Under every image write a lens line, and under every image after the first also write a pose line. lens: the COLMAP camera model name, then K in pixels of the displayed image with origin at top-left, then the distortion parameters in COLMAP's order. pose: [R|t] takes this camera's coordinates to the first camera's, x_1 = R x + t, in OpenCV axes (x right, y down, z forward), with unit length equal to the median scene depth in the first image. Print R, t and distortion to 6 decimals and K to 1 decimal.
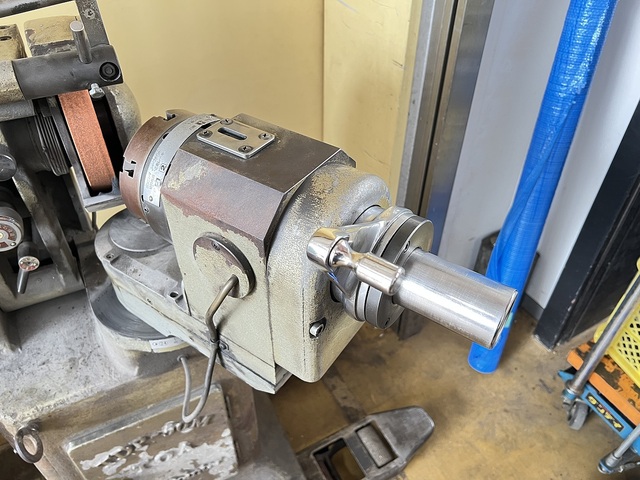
lens RADIAL K [[480.3, 0, 320.6], [0, 480.3, 228.5], [0, 0, 1]] dist [0.002513, -0.010951]
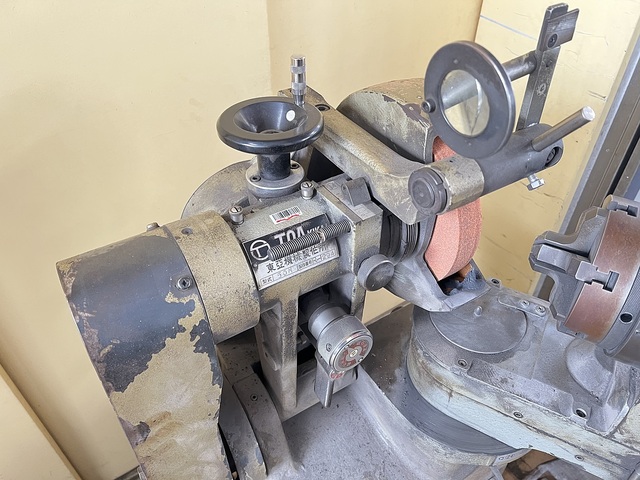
lens RADIAL K [[487.3, 0, 321.5], [0, 487.3, 230.8], [0, 0, 1]] dist [0.004445, -0.003674]
pose [[0.996959, -0.053738, 0.056434, -0.713537], [0.054016, 0.998534, -0.003416, -0.180902], [-0.056167, 0.006454, 0.998401, 0.161587]]
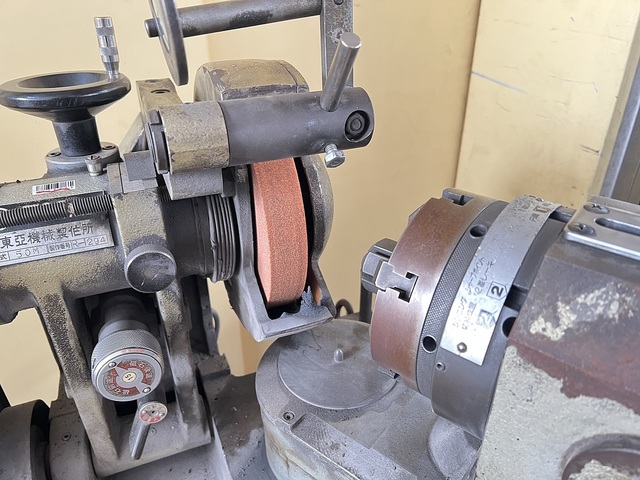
lens RADIAL K [[487.7, 0, 319.4], [0, 487.7, 236.7], [0, 0, 1]] dist [0.003918, -0.002487]
pose [[0.995921, 0.031602, -0.084520, -0.349737], [-0.046558, 0.982322, -0.181316, -0.057801], [0.077296, 0.184512, 0.979786, 0.331981]]
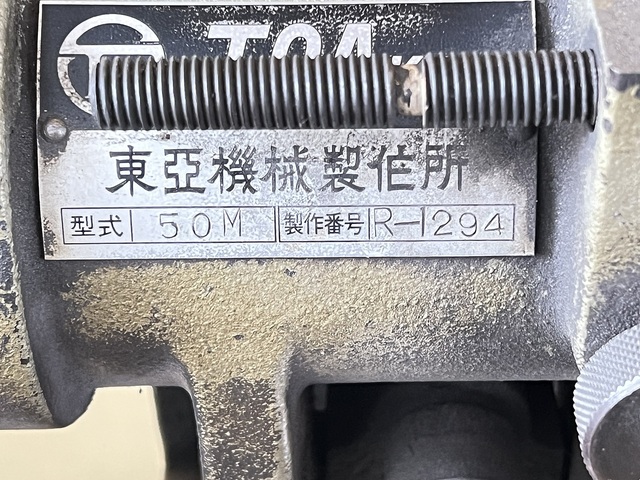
lens RADIAL K [[1459.5, 0, 320.0], [0, 1459.5, 240.0], [0, 0, 1]] dist [0.028417, 0.037160]
pose [[0.881560, 0.284715, -0.376549, -0.549261], [-0.275318, 0.958034, 0.079822, -0.163026], [0.383473, 0.033302, 0.922952, 0.501586]]
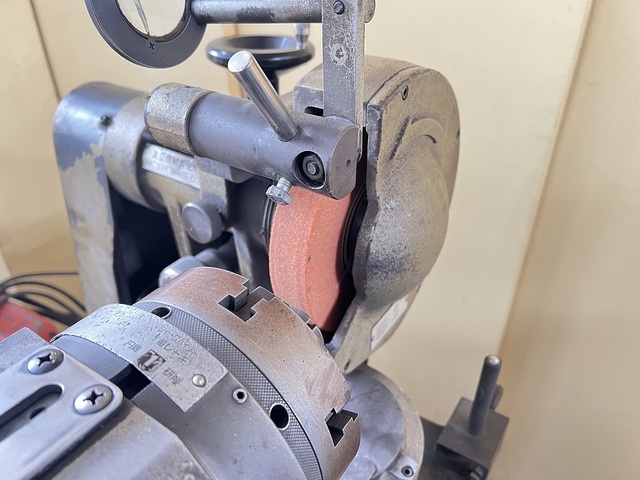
lens RADIAL K [[487.7, 0, 319.4], [0, 487.7, 236.7], [0, 0, 1]] dist [0.003918, -0.002487]
pose [[0.485499, 0.473950, -0.734617, -0.034253], [-0.558318, 0.814706, 0.156636, -0.286626], [0.672735, 0.334103, 0.660154, 0.570270]]
